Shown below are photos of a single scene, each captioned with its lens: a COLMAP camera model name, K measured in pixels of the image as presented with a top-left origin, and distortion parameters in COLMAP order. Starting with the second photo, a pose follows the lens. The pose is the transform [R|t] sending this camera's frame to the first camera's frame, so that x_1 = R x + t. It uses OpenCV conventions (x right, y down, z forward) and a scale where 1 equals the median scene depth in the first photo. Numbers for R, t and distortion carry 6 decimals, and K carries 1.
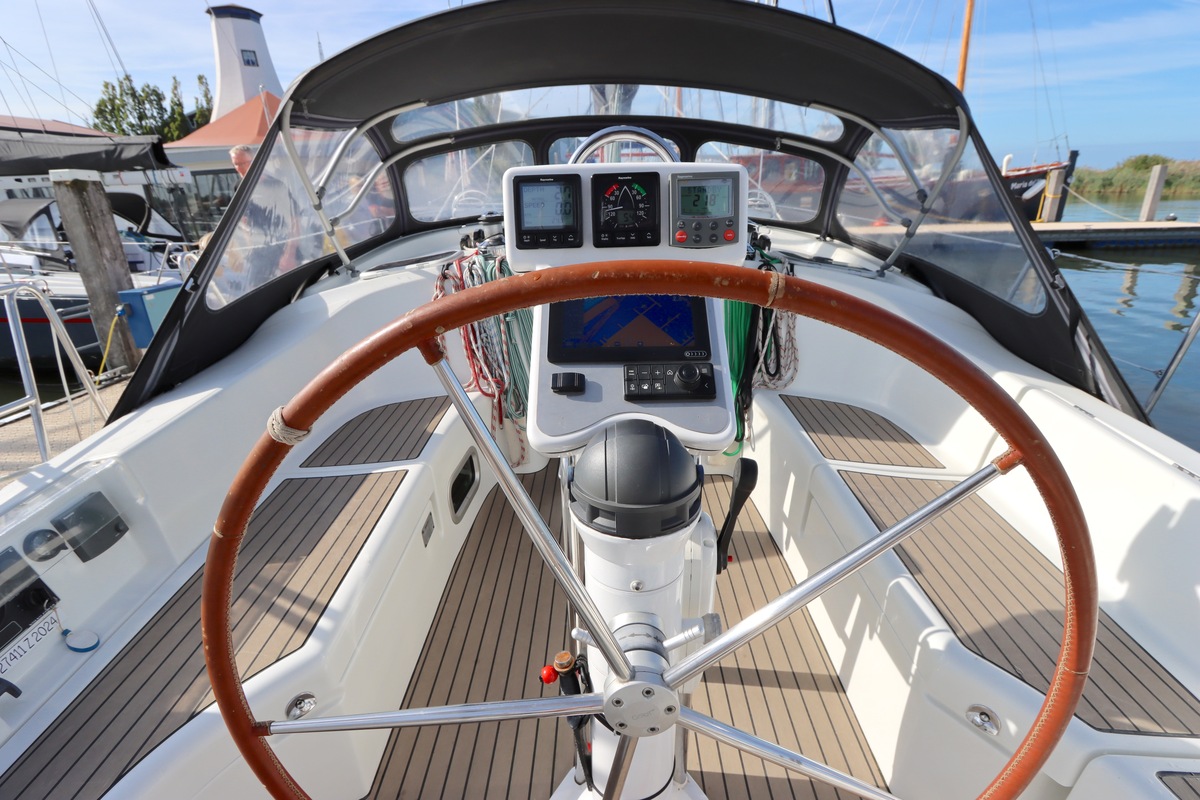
lens RADIAL K [[568.8, 0, 602.7], [0, 568.8, 397.9], [0, 0, 1]] dist [-0.019167, 0.002916]
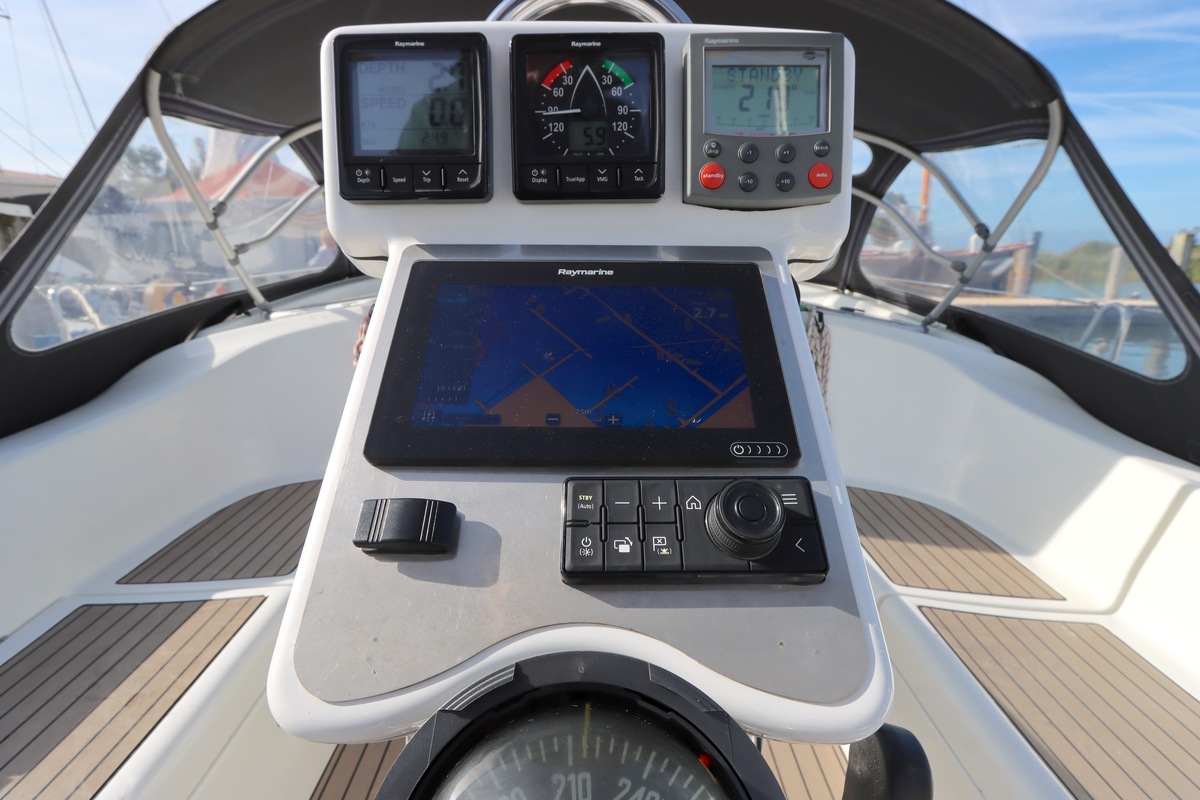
lens RADIAL K [[568.8, 0, 601.7], [0, 568.8, 398.3], [0, 0, 1]] dist [-0.019167, 0.002916]
pose [[0.999664, 0.019275, 0.017307, 0.026689], [-0.017245, 0.993715, -0.110604, -0.034704], [-0.019330, 0.110269, 0.993714, 0.320800]]
